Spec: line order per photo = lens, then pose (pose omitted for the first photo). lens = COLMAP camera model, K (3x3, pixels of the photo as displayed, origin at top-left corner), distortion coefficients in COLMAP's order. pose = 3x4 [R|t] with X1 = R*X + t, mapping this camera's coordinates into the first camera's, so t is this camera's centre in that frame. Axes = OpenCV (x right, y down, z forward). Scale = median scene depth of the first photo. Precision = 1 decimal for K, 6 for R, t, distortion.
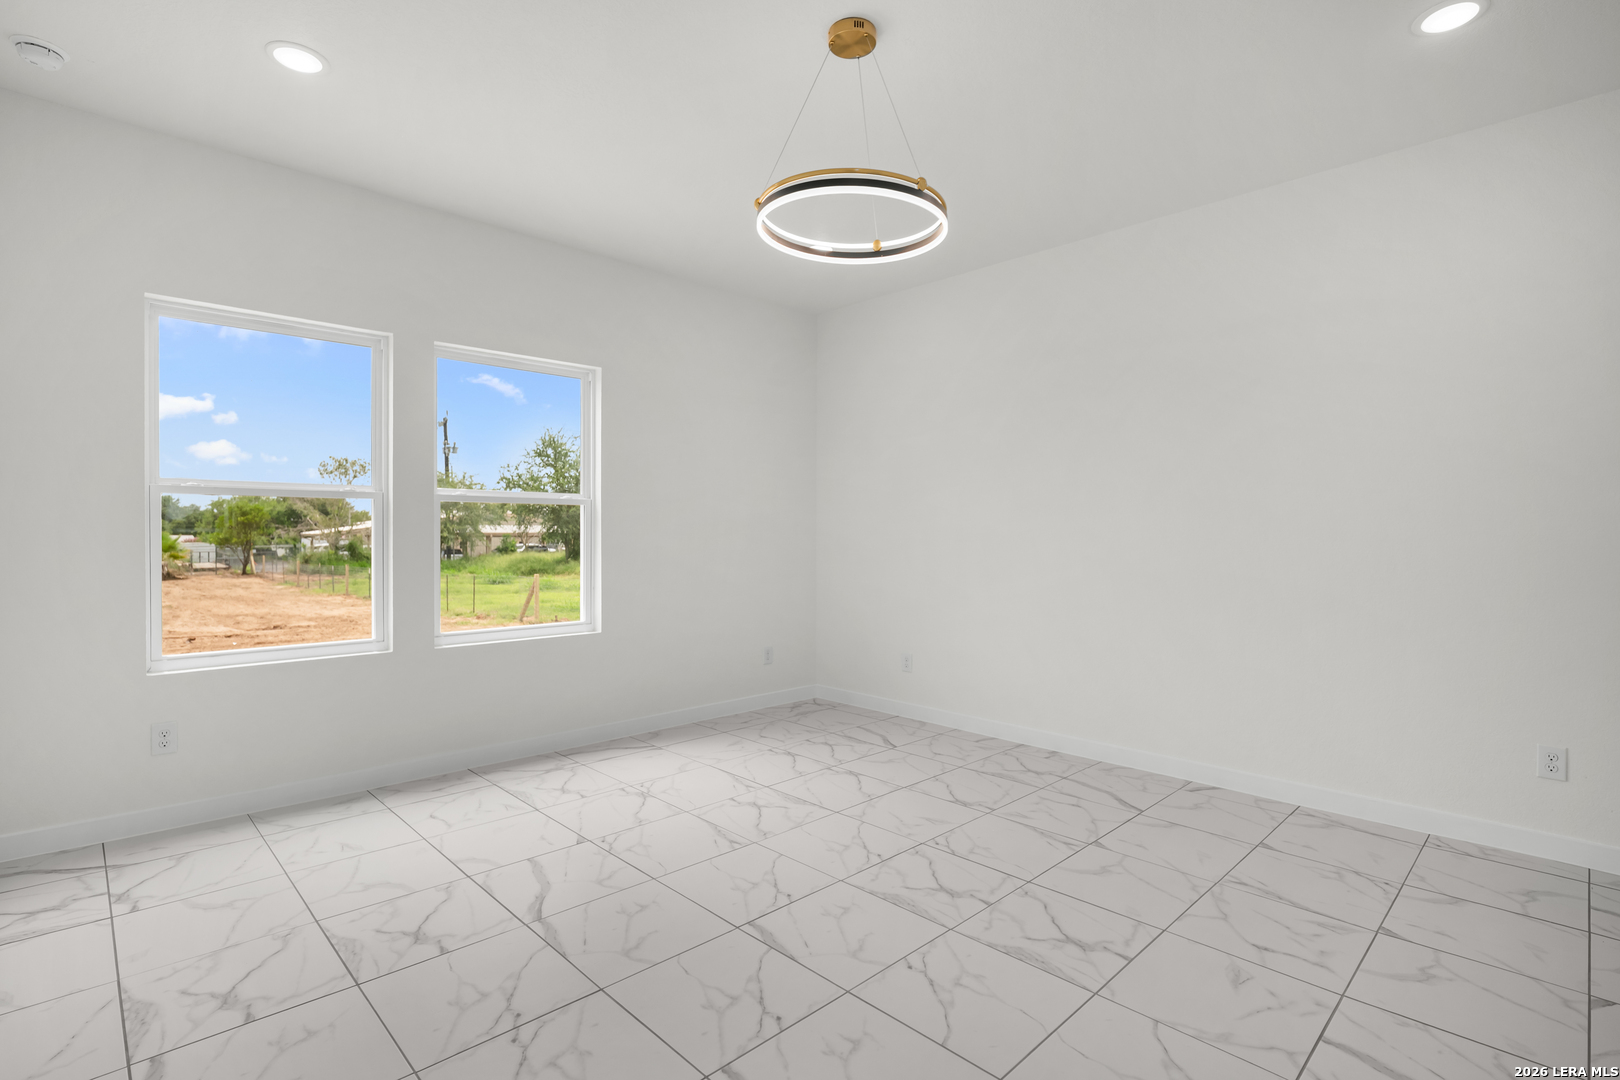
lens RADIAL K [[759.8, 0, 810.0], [0, 759.8, 540.0], [0, 0, 1]] dist [-0.005676, -0.001588]
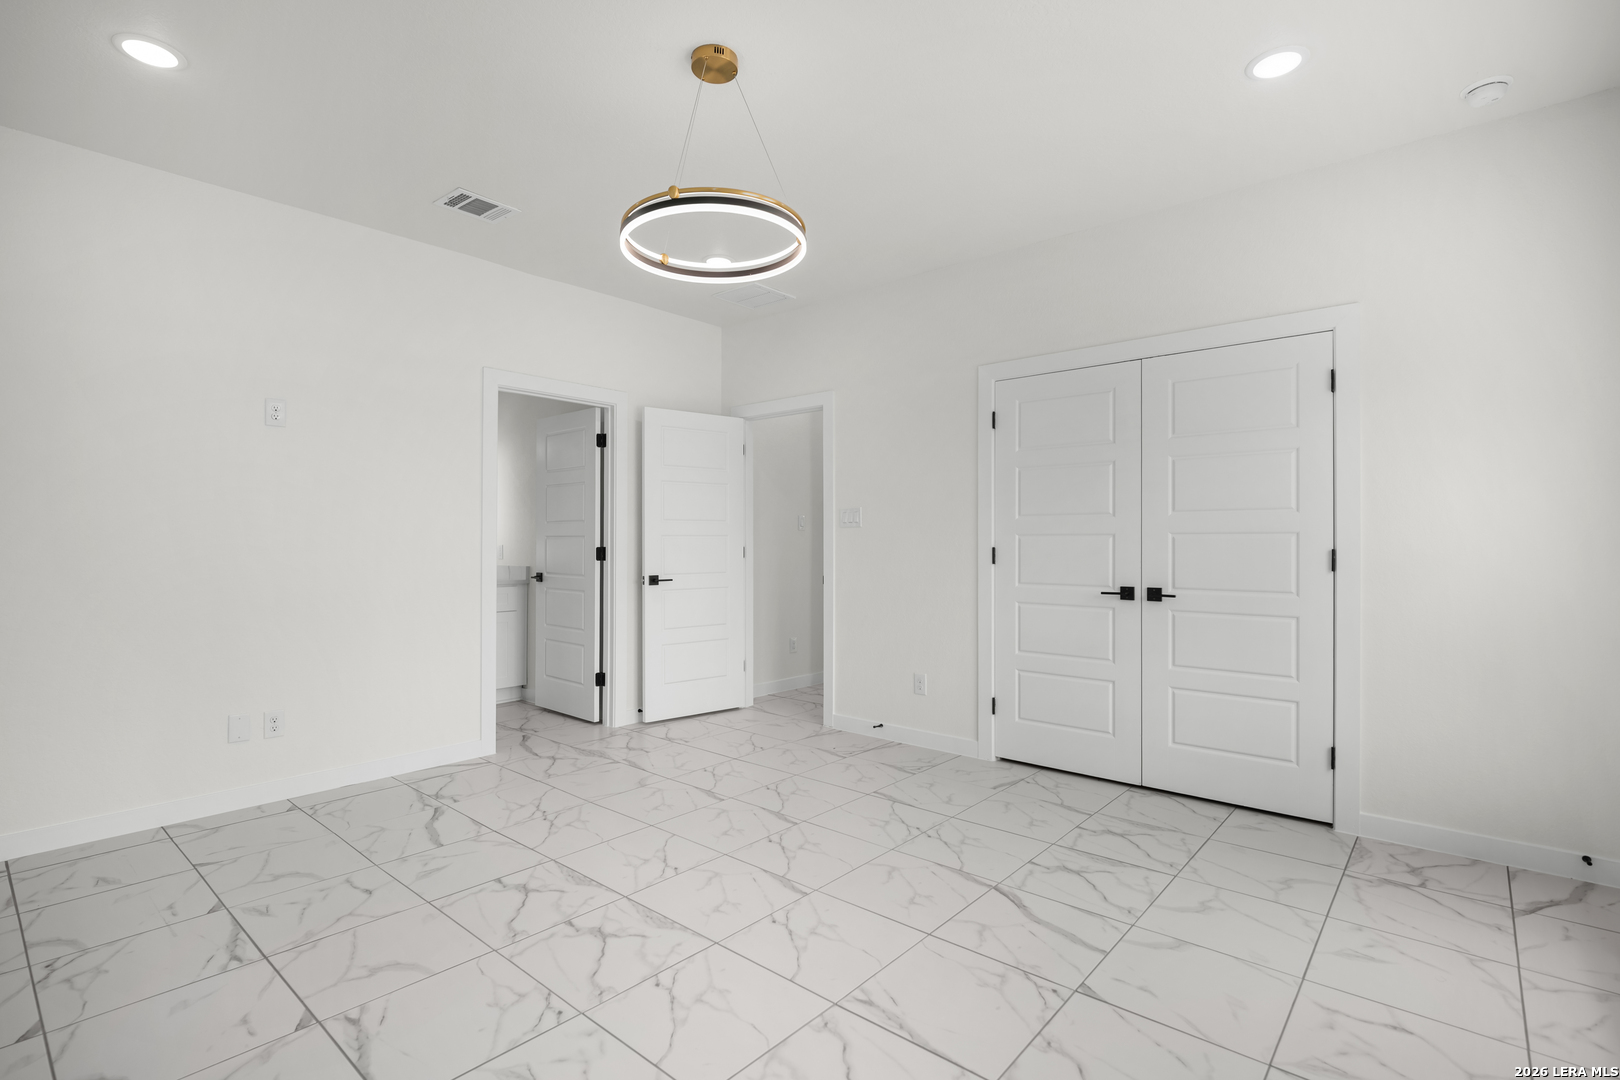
lens RADIAL K [[759.8, 0, 810.0], [0, 759.8, 540.0], [0, 0, 1]] dist [-0.005676, -0.001588]
pose [[-0.996683, -0.004901, -0.081238, 0.007936], [-0.005170, 0.999982, 0.003100, -0.015811], [0.081222, 0.003510, -0.996690, 2.046188]]
